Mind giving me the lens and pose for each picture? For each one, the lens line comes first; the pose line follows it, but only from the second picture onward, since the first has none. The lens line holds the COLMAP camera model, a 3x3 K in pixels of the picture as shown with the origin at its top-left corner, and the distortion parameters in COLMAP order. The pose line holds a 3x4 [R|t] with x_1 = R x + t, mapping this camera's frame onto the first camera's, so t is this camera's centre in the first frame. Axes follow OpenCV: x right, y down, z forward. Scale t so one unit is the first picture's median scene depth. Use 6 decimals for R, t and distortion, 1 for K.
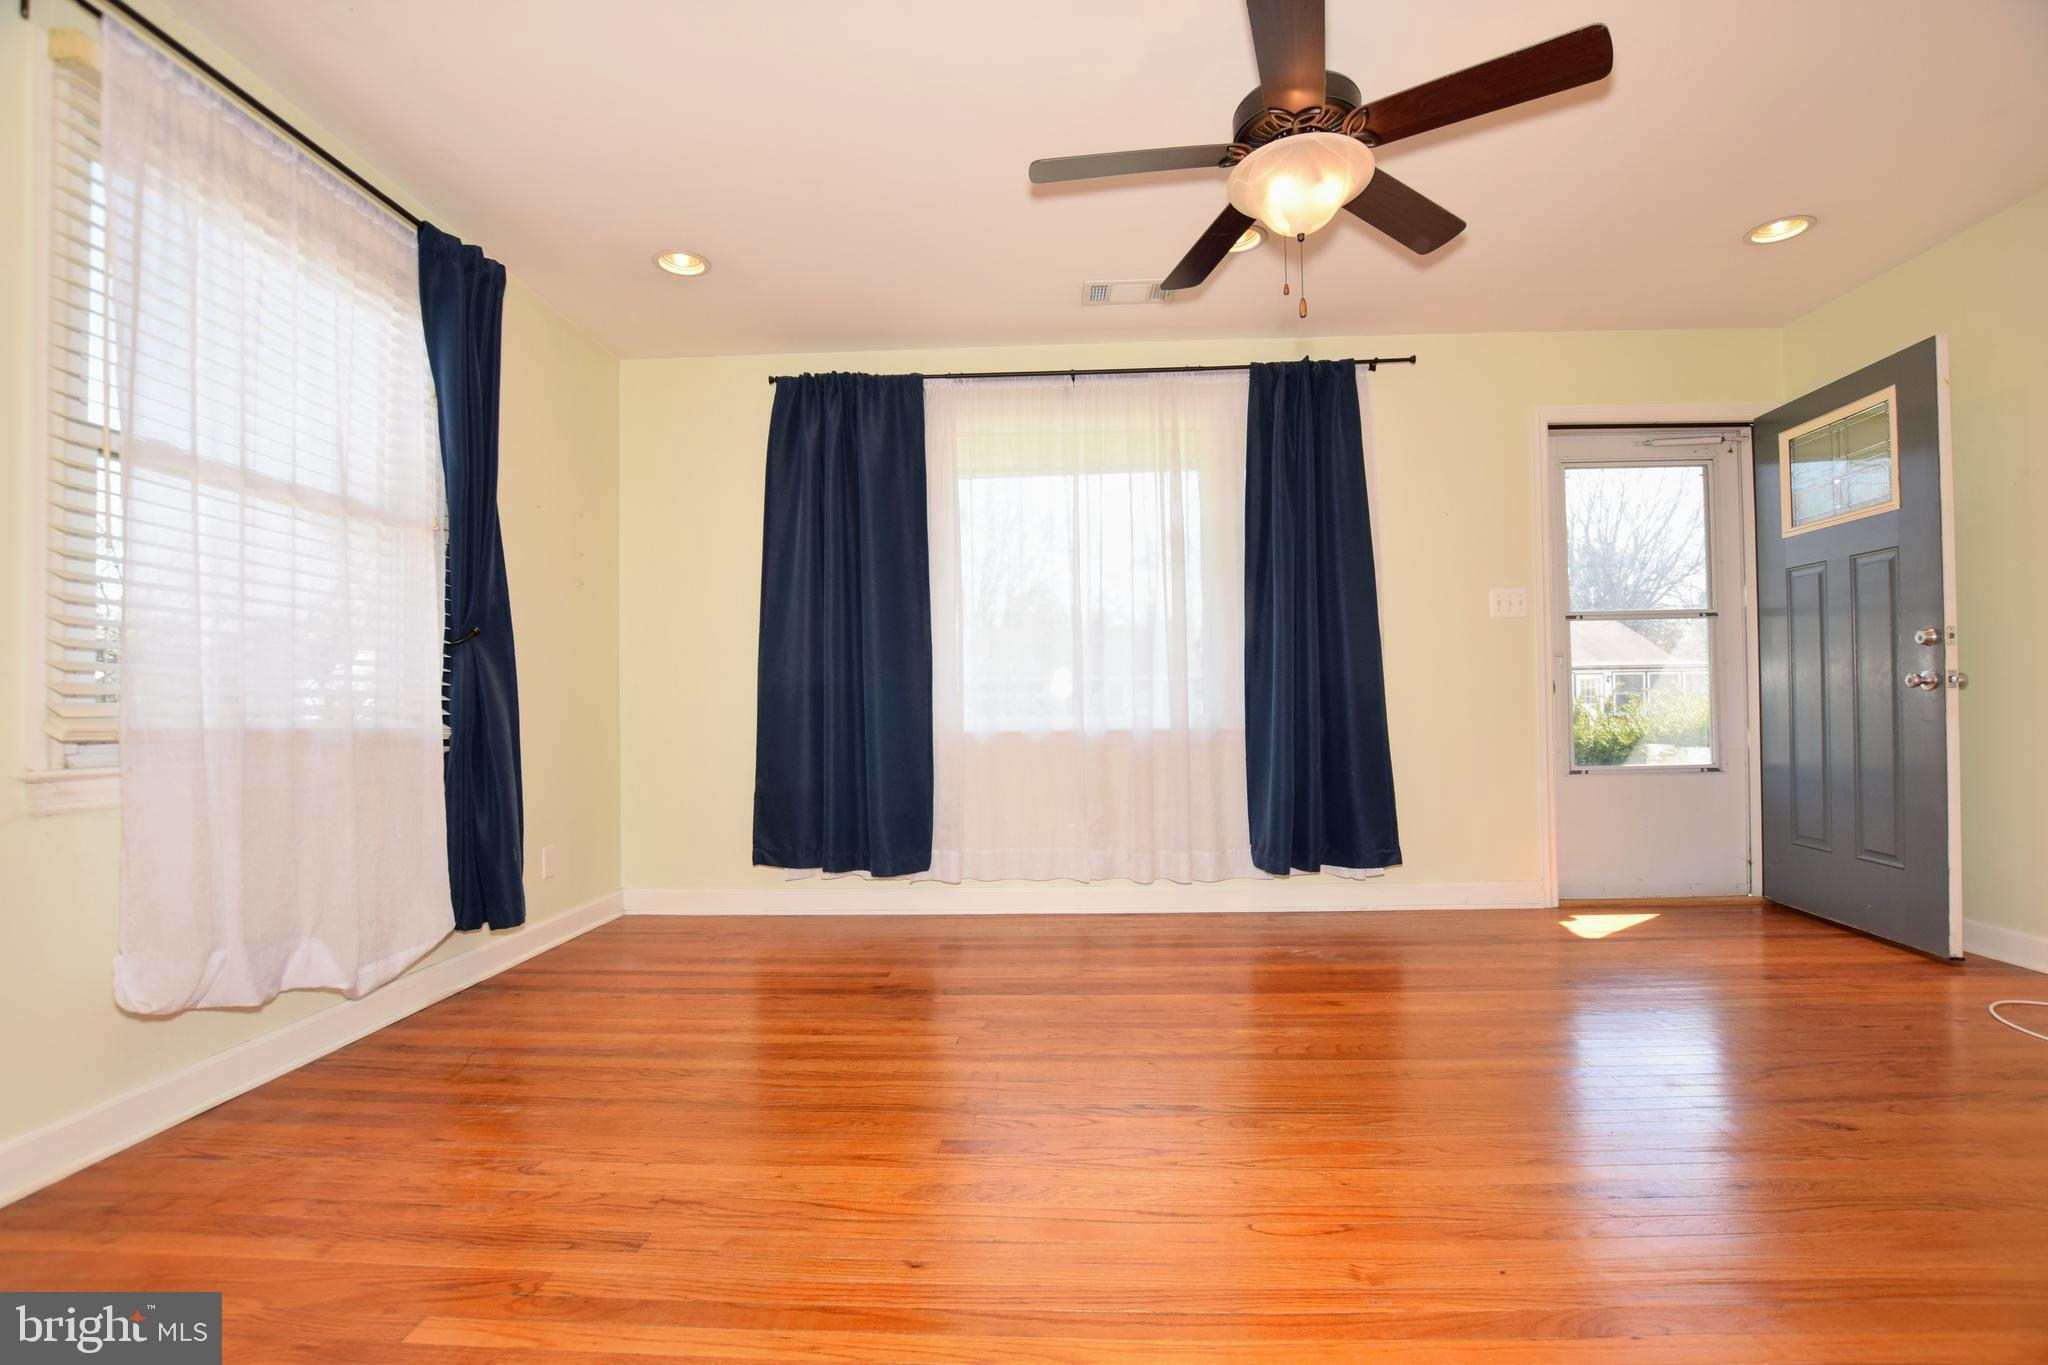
lens RADIAL K [[903.9, 0, 1028.5], [0, 903.9, 688.4], [0, 0, 1]] dist [-0.027646, 0.004828]
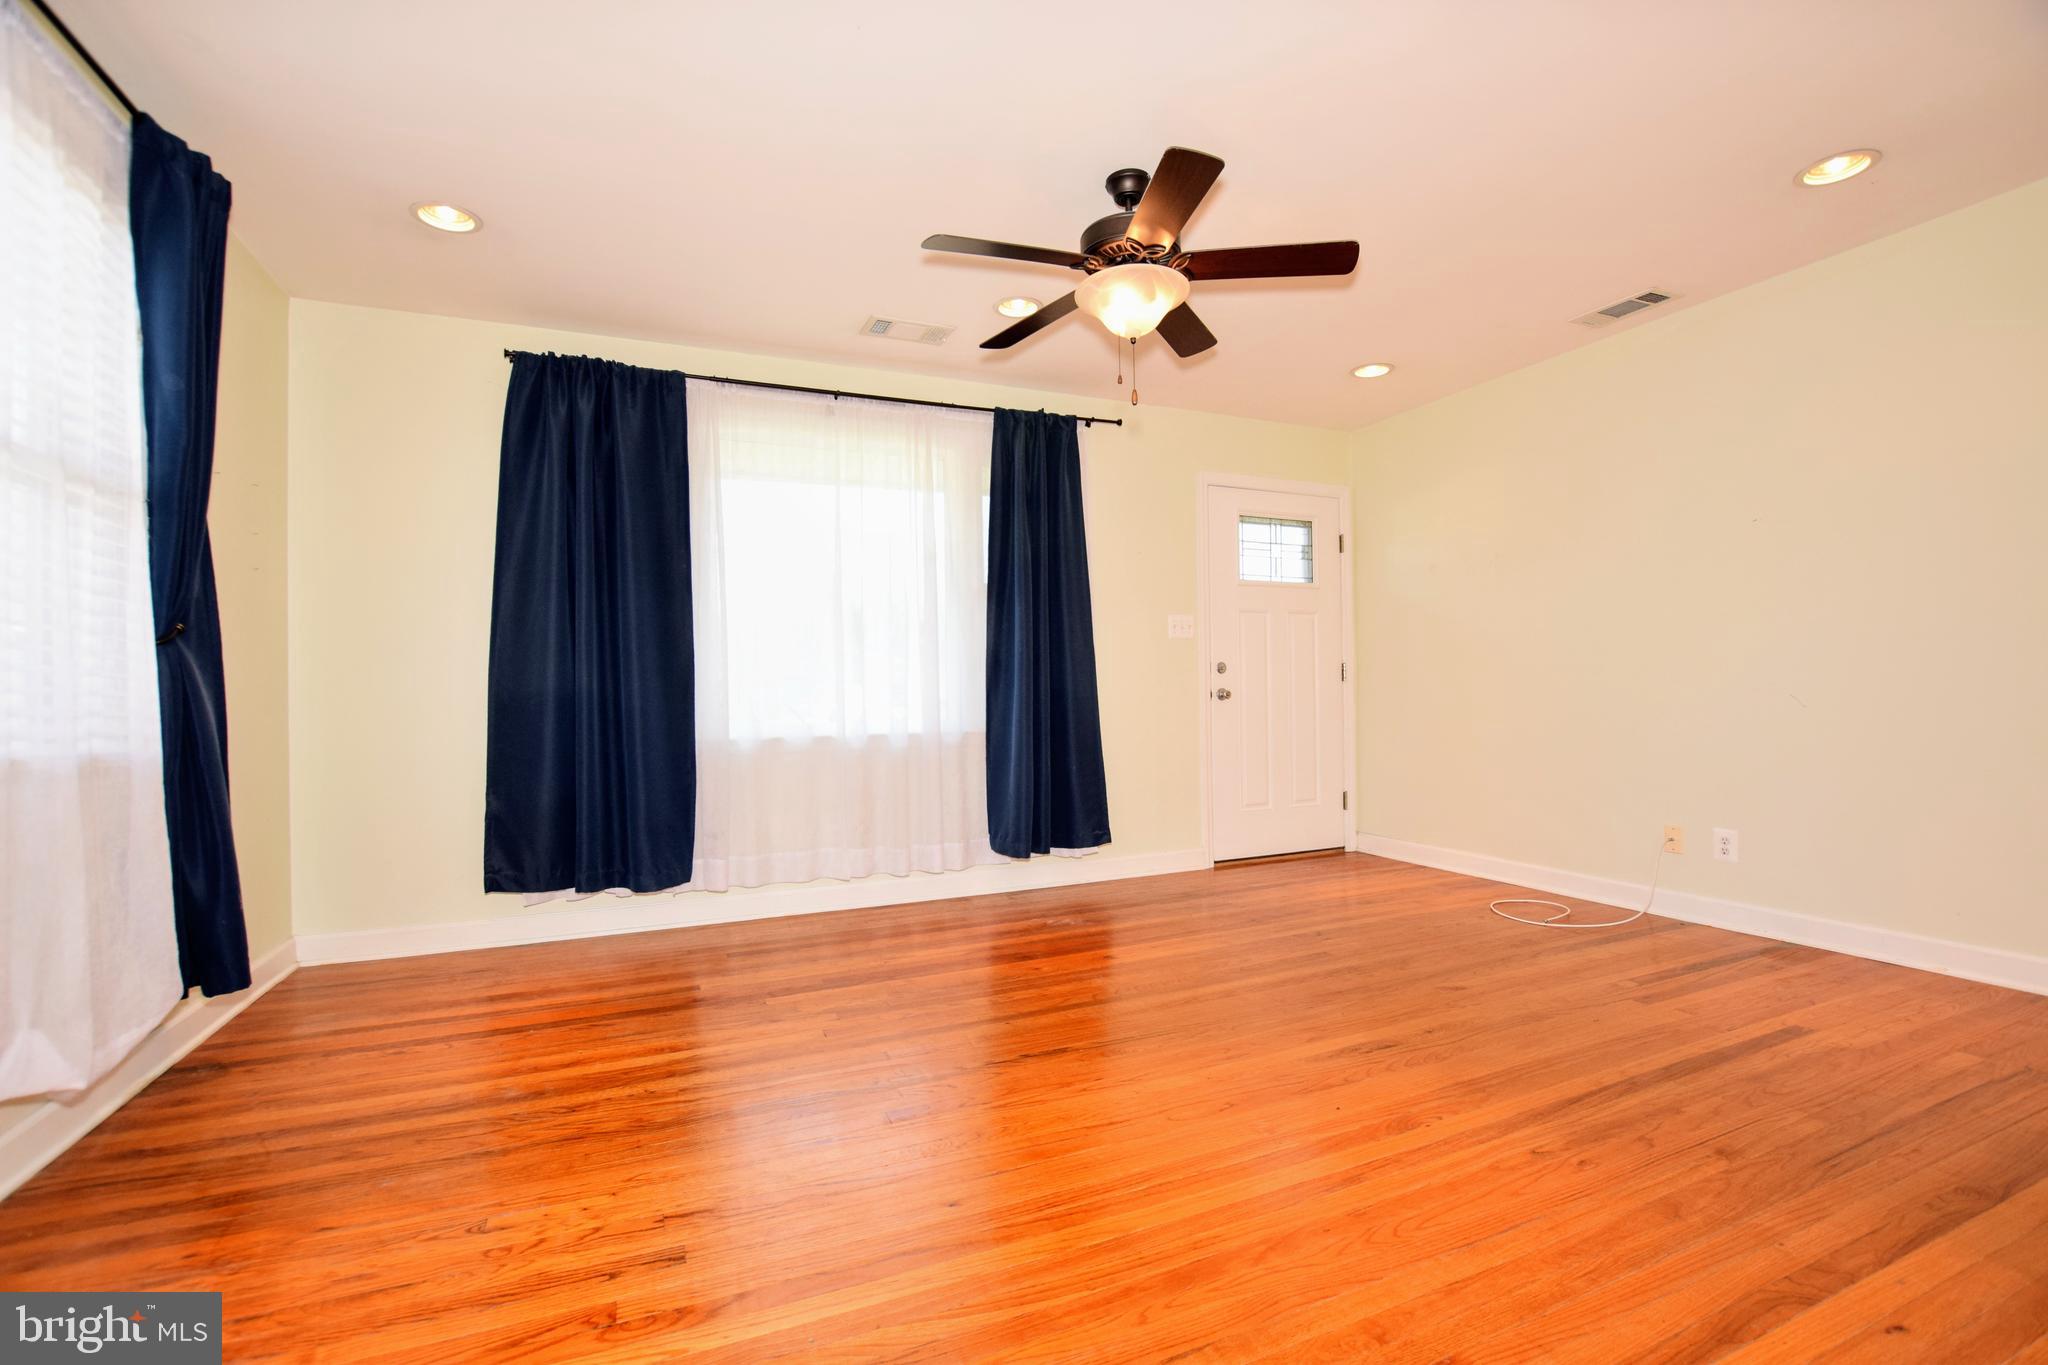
lens RADIAL K [[903.9, 0, 1025.5], [0, 903.9, 692.8], [0, 0, 1]] dist [-0.027646, 0.004828]
pose [[0.899030, 0.001516, 0.437885, -0.217624], [-0.005812, 0.999947, 0.008469, -0.014181], [-0.437849, -0.010159, 0.898991, -0.035915]]
